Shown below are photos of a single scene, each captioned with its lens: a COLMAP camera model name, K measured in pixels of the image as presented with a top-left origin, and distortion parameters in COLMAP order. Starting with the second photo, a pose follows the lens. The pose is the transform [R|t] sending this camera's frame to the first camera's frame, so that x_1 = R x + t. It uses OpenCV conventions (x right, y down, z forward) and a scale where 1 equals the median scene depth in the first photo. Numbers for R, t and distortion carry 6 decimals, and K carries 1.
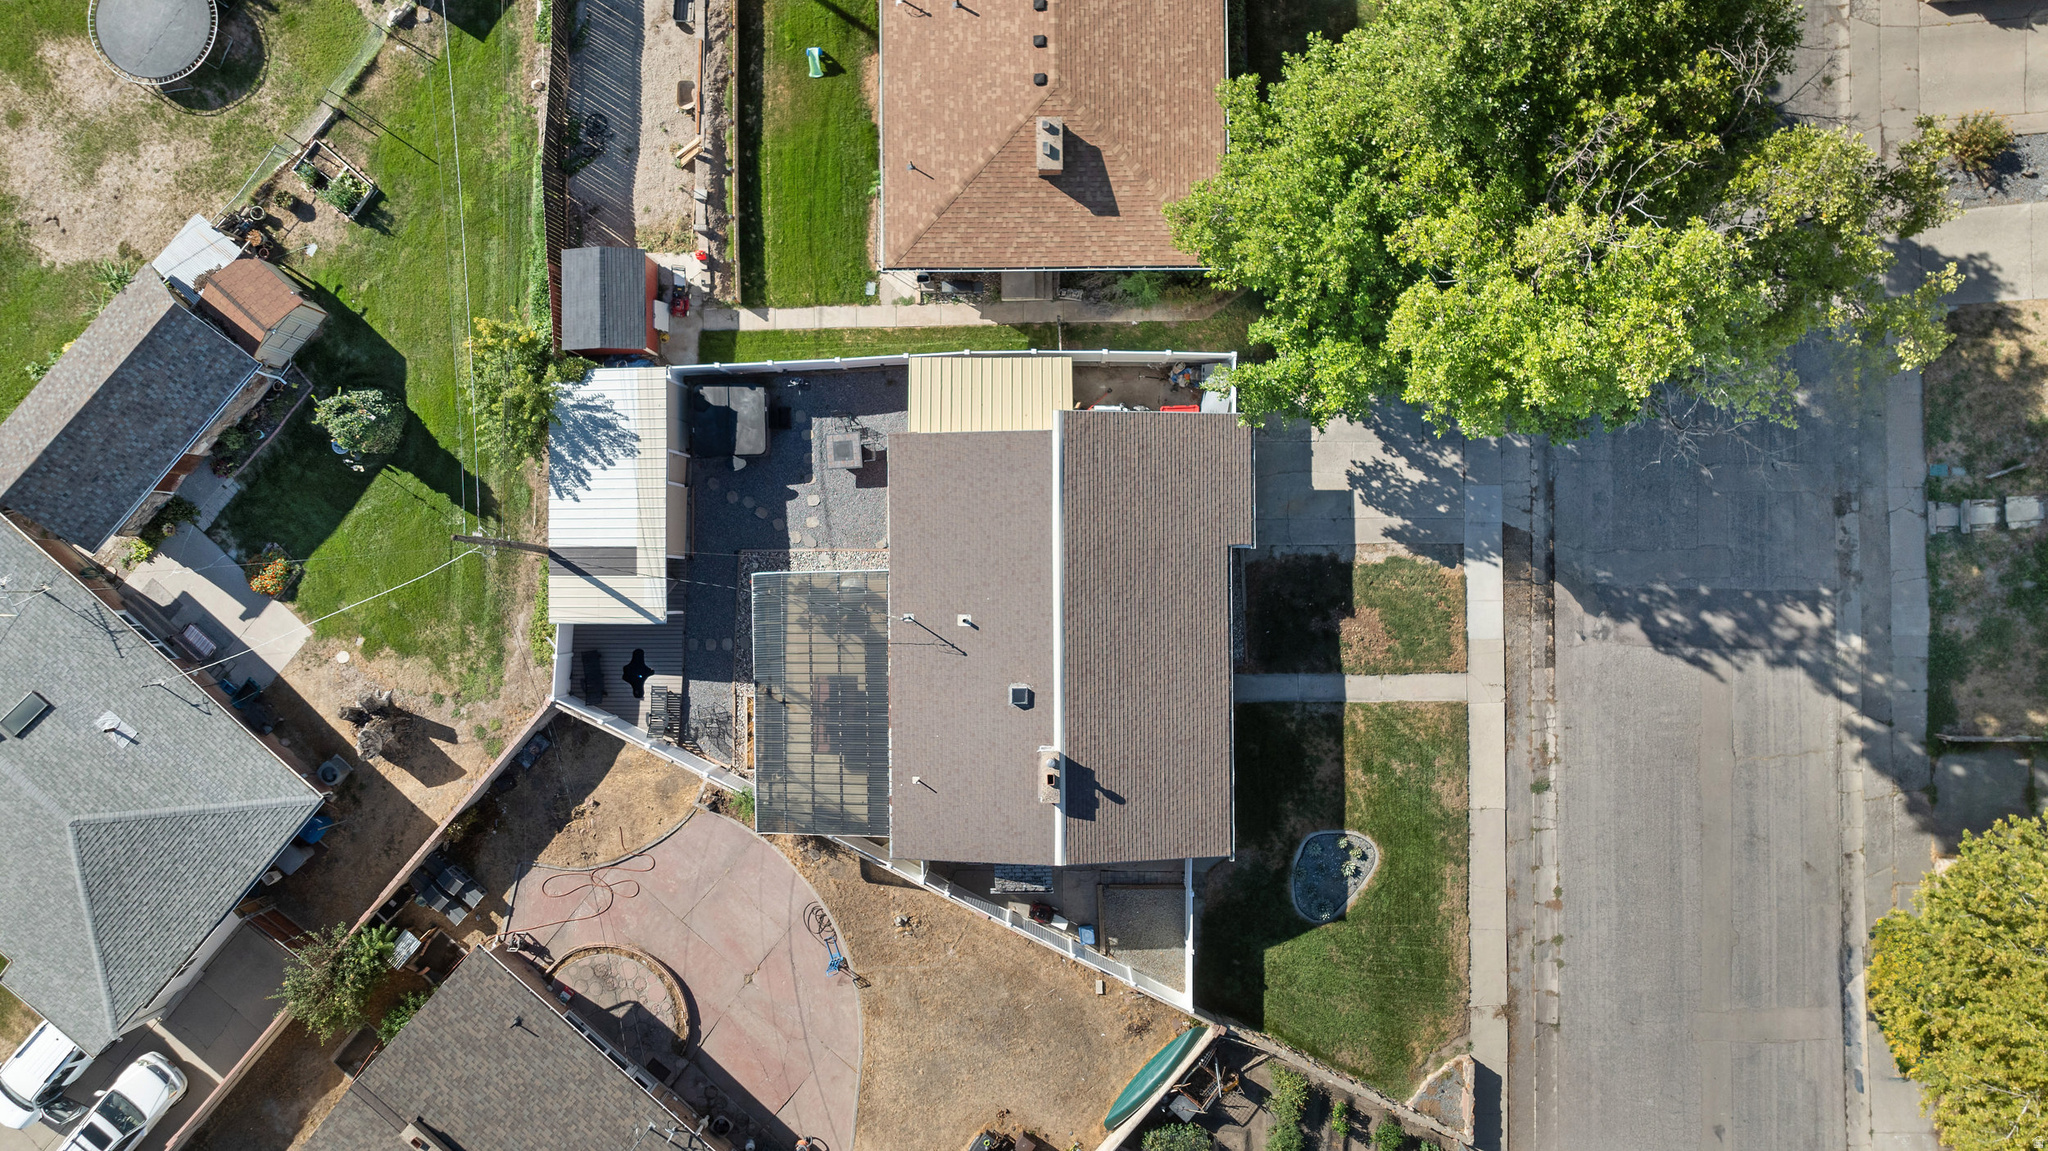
lens RADIAL K [[1414.2, 0, 1024.0], [0, 1414.2, 575.5], [0, 0, 1]] dist [-0.033959, 0.043193]
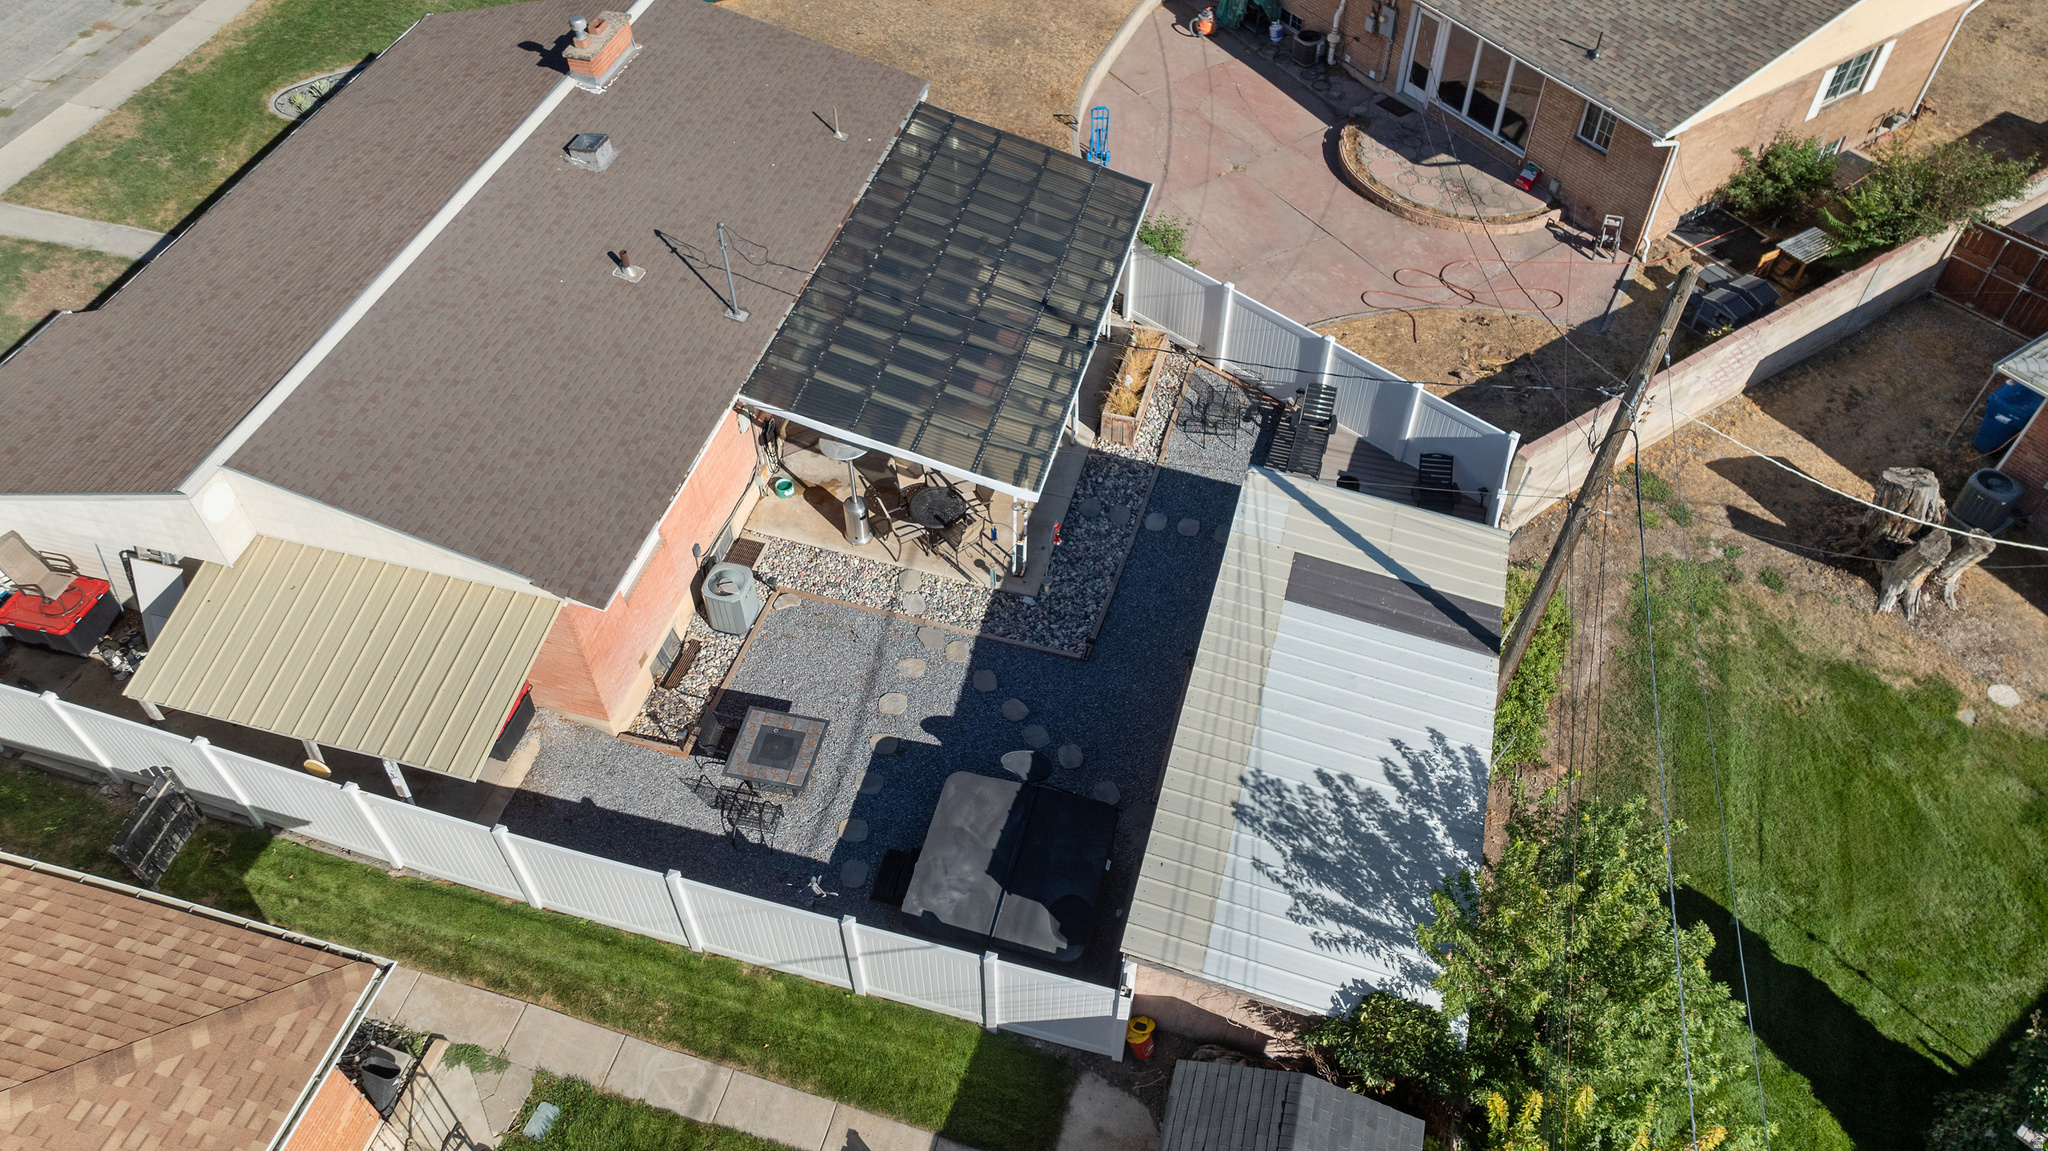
lens RADIAL K [[1414.2, 0, 1024.0], [0, 1414.2, 575.5], [0, 0, 1]] dist [-0.033959, 0.043193]
pose [[-0.961911, -0.193396, 0.193195, -0.266291], [0.272600, -0.731359, 0.625143, -0.289390], [0.020395, 0.653997, 0.756222, 0.639130]]
